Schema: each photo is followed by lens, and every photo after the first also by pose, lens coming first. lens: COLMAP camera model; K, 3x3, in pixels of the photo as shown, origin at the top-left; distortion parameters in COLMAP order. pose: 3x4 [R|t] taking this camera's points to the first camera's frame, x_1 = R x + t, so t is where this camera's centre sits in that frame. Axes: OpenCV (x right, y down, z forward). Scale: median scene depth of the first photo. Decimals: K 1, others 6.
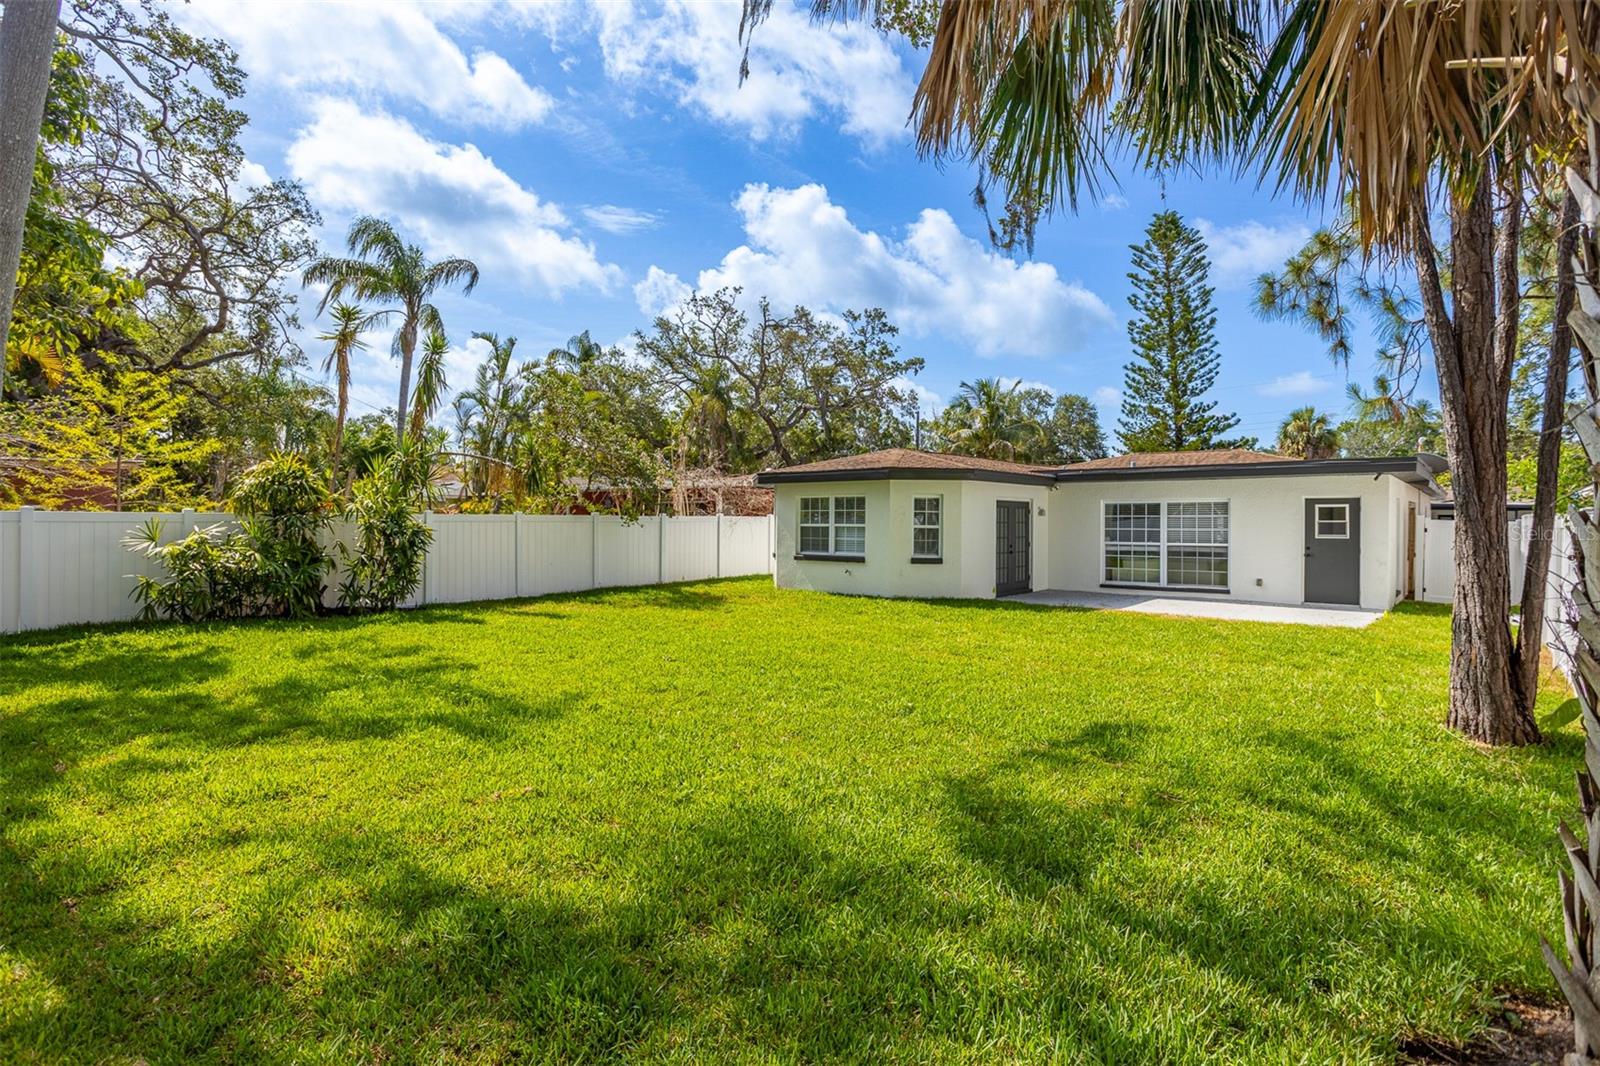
lens RADIAL K [[817.8, 0, 802.6], [0, 817.8, 521.1], [0, 0, 1]] dist [-0.061049, 0.046079]
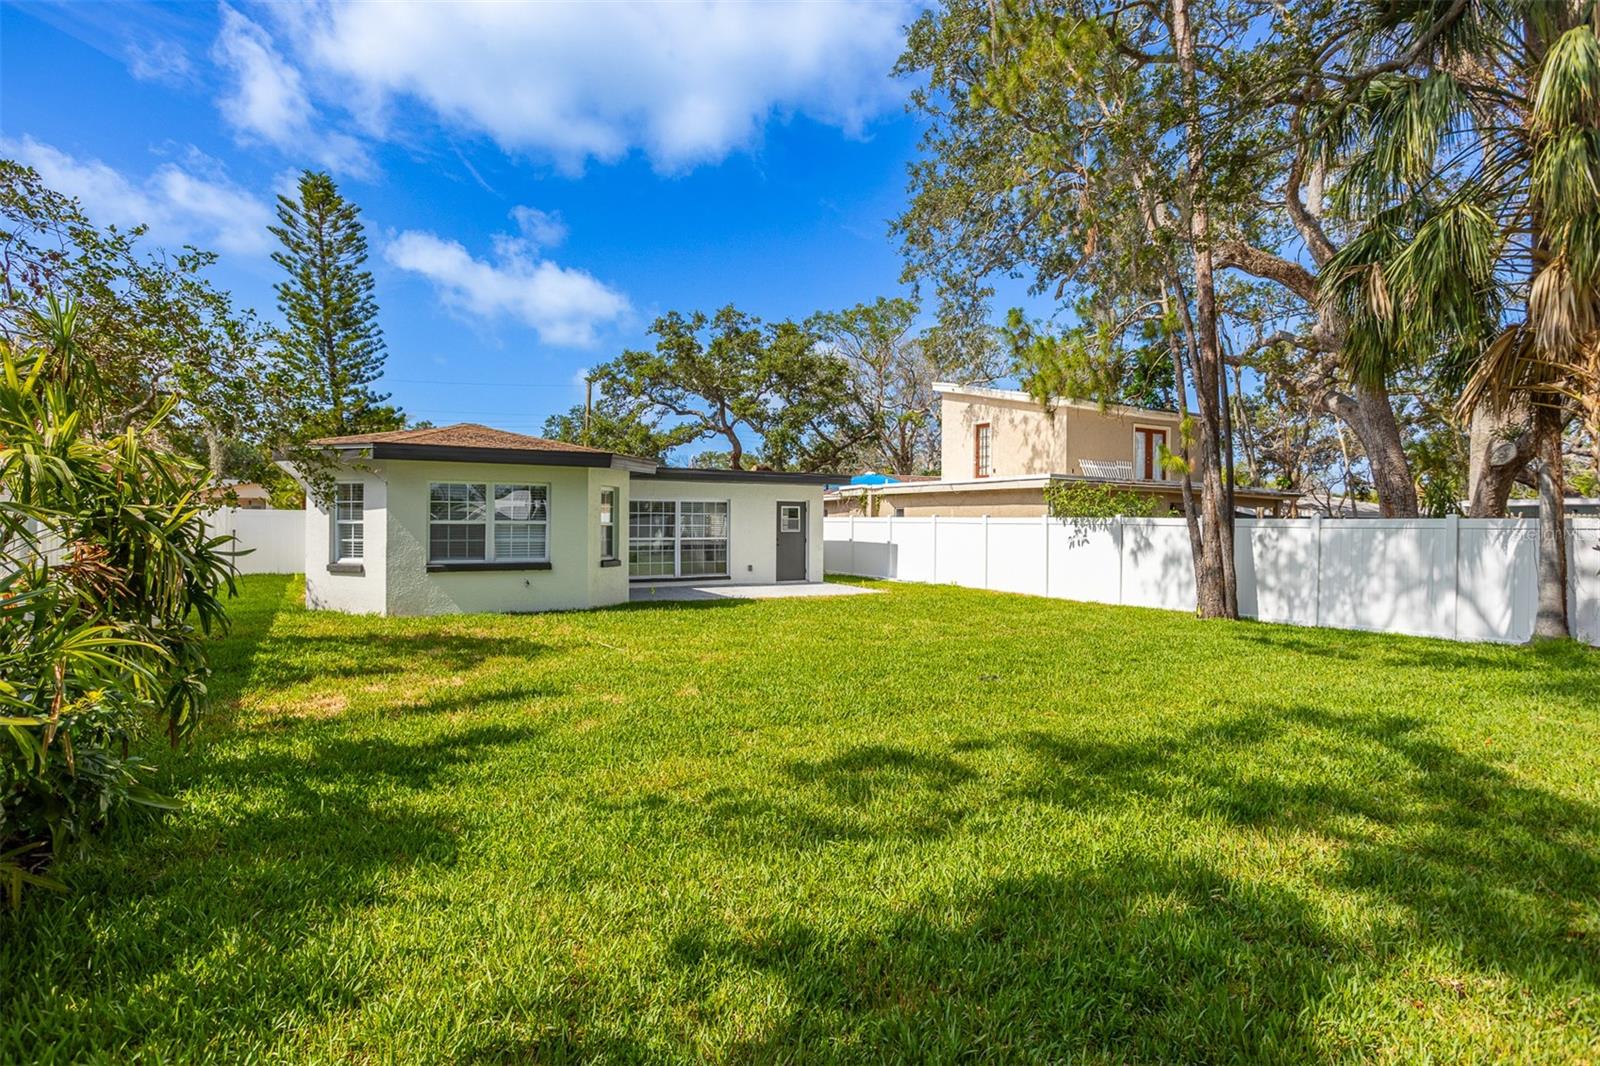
lens RADIAL K [[817.8, 0, 802.6], [0, 817.8, 521.1], [0, 0, 1]] dist [-0.061049, 0.046079]
pose [[0.328746, -0.001178, 0.944418, -0.500367], [-0.005974, 0.999977, 0.003327, -0.000377], [-0.944399, -0.006736, 0.328731, 0.431018]]
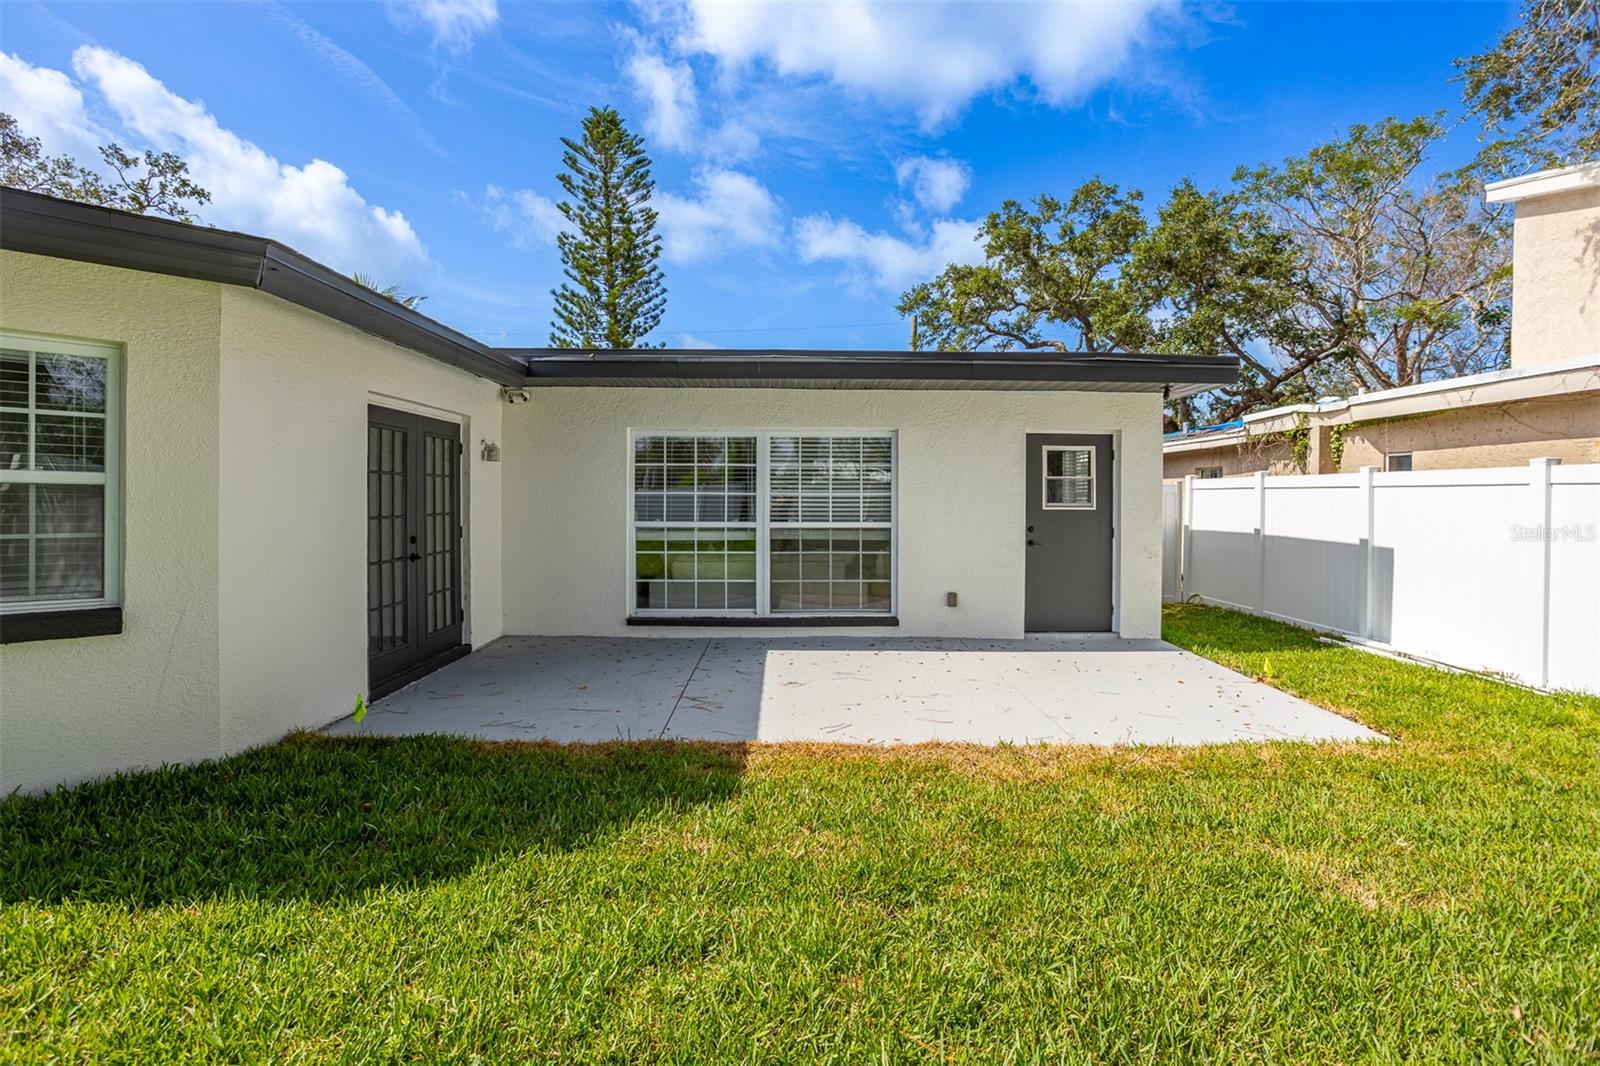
lens RADIAL K [[822.0, 0, 801.4], [0, 822.0, 497.0], [0, 0, 1]] dist [-0.057203, 0.038972]
pose [[0.751891, -0.000255, 0.659288, 0.137526], [-0.002813, 0.999990, 0.003596, 0.009381], [-0.659282, -0.004558, 0.751882, 0.573841]]
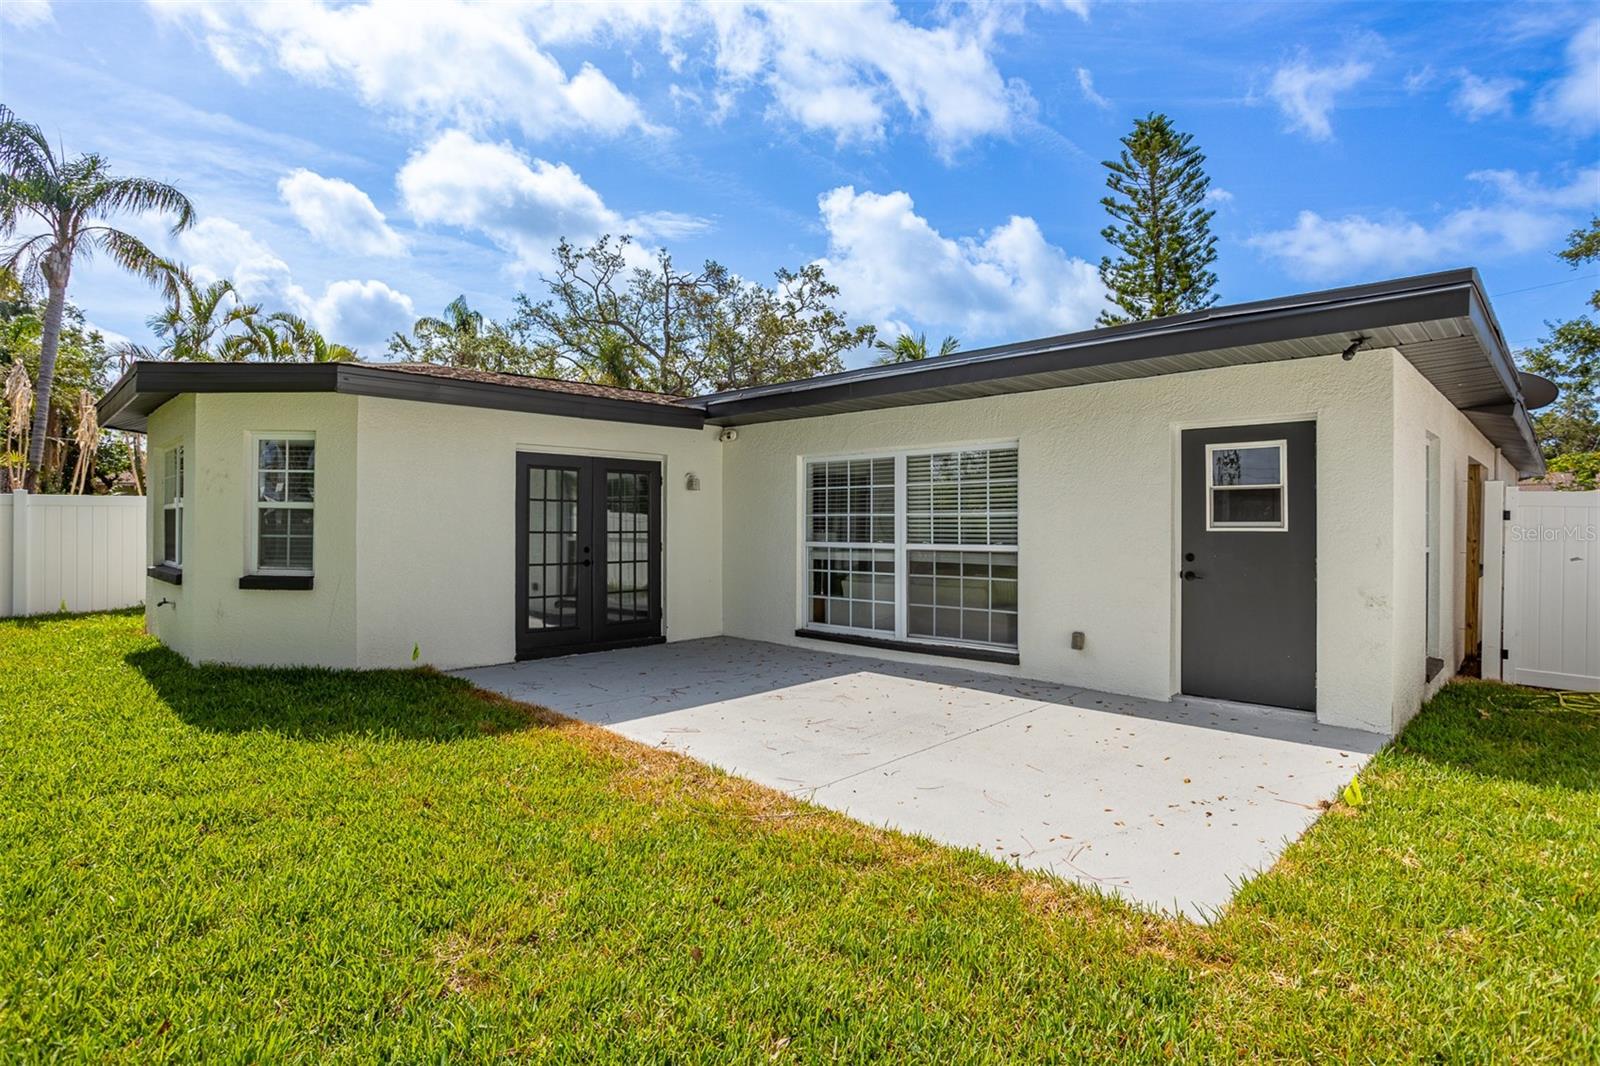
lens RADIAL K [[817.8, 0, 802.6], [0, 817.8, 521.1], [0, 0, 1]] dist [-0.061049, 0.046079]
pose [[0.997979, -0.000424, -0.063540, 0.382256], [0.000090, 0.999986, -0.005258, 0.014917], [0.063542, 0.005242, 0.997965, 0.488993]]
